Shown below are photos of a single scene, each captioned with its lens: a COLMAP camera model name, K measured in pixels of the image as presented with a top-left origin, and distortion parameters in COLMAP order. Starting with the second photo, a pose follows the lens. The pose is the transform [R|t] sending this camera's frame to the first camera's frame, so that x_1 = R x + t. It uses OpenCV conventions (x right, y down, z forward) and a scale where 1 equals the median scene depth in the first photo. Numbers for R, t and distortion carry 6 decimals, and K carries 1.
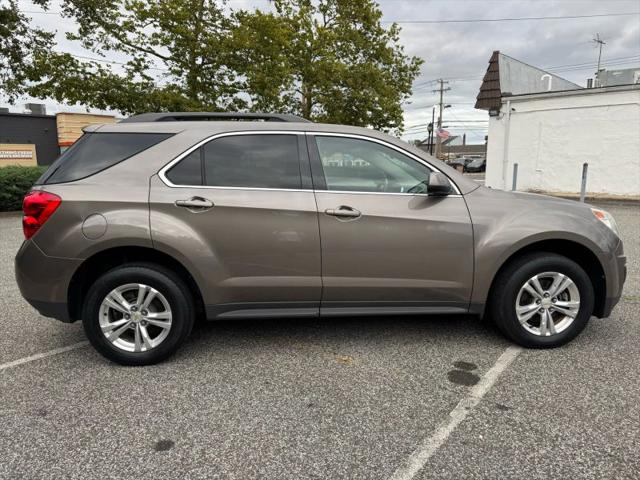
lens RADIAL K [[447.1, 0, 325.3], [0, 447.1, 245.0], [0, 0, 1]] dist [0.029951, -0.033042]
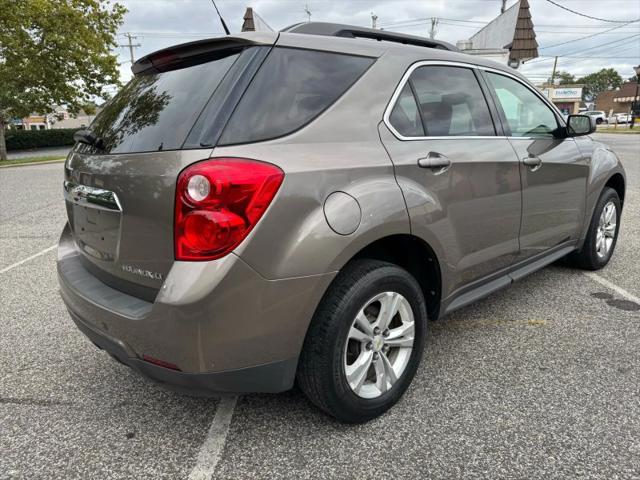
lens RADIAL K [[447.1, 0, 322.3], [0, 447.1, 239.5], [0, 0, 1]] dist [0.029951, -0.033042]
pose [[0.790002, -0.165772, 0.590268, -0.162561], [0.126312, 0.986106, 0.107887, -0.013297], [-0.599952, -0.010673, 0.799965, 0.101701]]
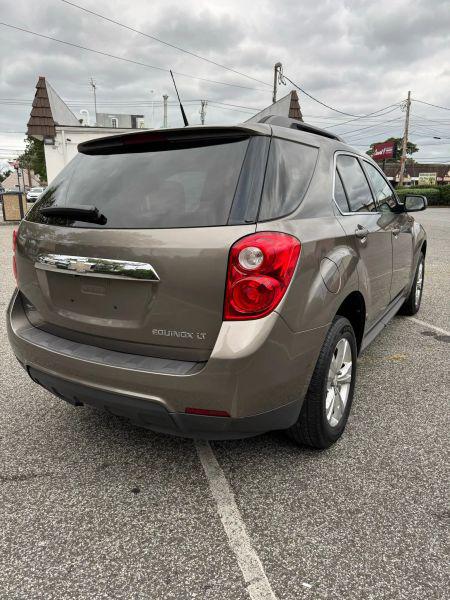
lens RADIAL K [[419.2, 0, 221.2], [0, 419.2, 301.7], [0, 0, 1]] dist [0.029951, -0.033042]
pose [[0.588900, -0.199602, 0.783170, -0.211915], [0.143247, 0.979459, 0.141915, -0.022013], [-0.795410, 0.028613, 0.605396, 0.135632]]
